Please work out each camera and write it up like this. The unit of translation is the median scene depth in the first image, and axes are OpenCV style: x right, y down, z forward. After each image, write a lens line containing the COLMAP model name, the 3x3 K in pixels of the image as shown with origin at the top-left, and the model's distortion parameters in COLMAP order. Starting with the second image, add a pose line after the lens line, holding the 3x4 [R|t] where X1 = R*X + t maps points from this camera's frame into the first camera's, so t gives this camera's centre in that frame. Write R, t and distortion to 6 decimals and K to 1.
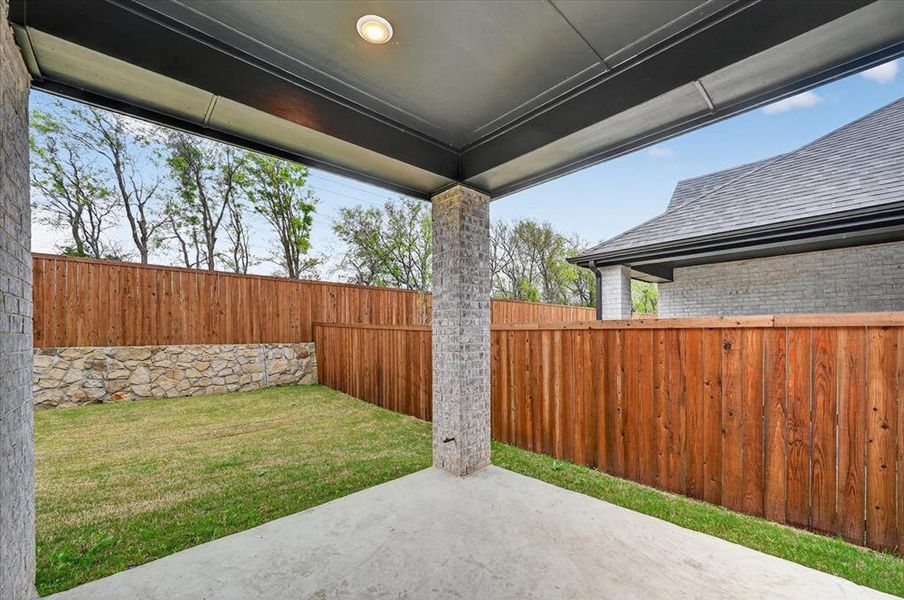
lens RADIAL K [[362.3, 0, 454.9], [0, 362.3, 332.8], [0, 0, 1]] dist [0.000932, 0.000047]
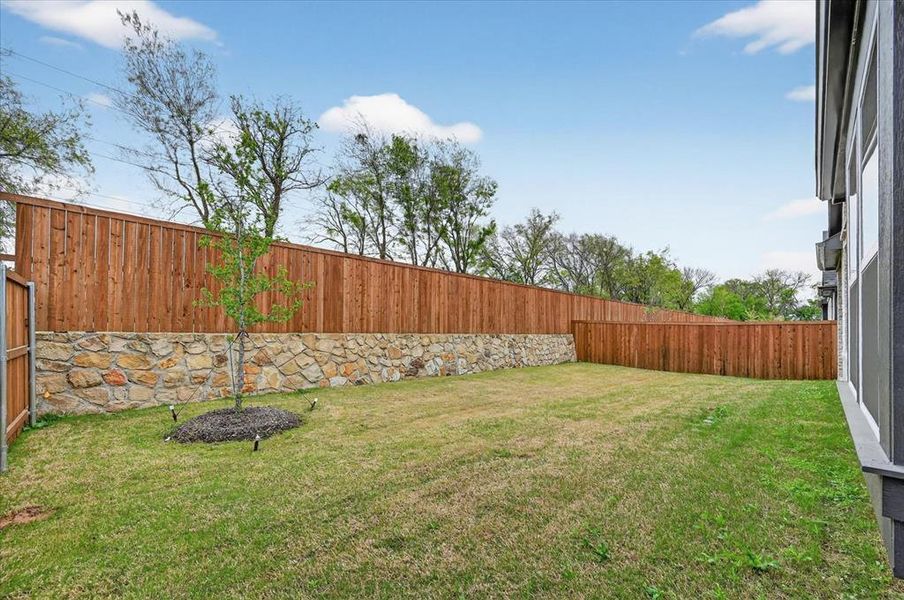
lens RADIAL K [[361.7, 0, 463.2], [0, 361.7, 330.0], [0, 0, 1]] dist [0.017521, -0.000067]
pose [[0.999086, 0.003263, 0.042617, -1.230306], [-0.002913, 0.999962, -0.008272, 0.033126], [-0.042643, 0.008141, 0.999057, -0.621270]]
